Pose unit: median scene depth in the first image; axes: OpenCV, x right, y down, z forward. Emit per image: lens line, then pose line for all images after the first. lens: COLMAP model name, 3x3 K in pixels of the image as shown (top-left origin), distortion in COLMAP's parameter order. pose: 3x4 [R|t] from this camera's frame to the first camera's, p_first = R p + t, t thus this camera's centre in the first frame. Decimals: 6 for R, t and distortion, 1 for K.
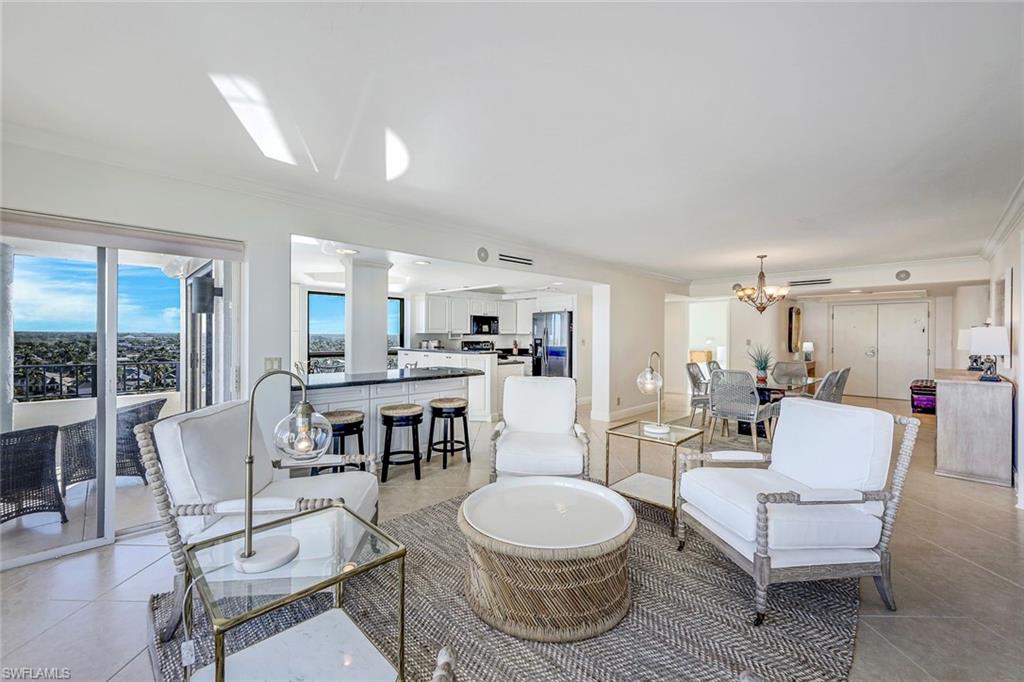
lens RADIAL K [[416.7, 0, 512.8], [0, 416.7, 337.2], [0, 0, 1]] dist [0.002092, 0.000361]
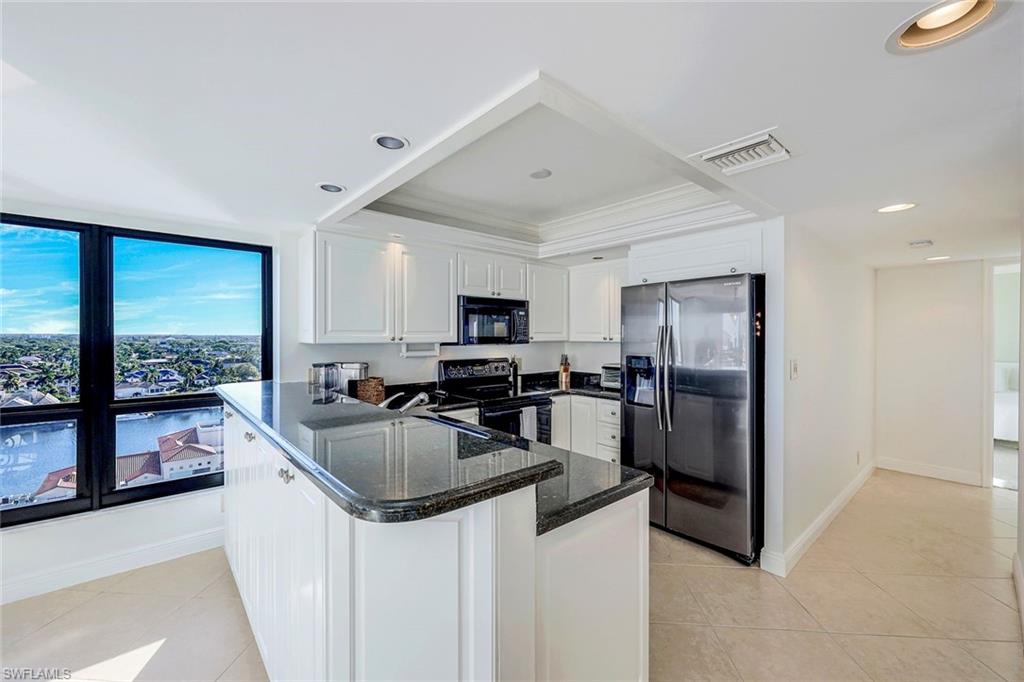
lens RADIAL K [[416.7, 0, 501.4], [0, 416.7, 340.3], [0, 0, 1]] dist [0.002092, 0.000361]
pose [[0.996552, -0.002839, -0.082925, -0.025379], [0.003308, 0.999979, 0.005527, -0.010889], [0.082908, -0.005782, 0.996540, 0.542371]]
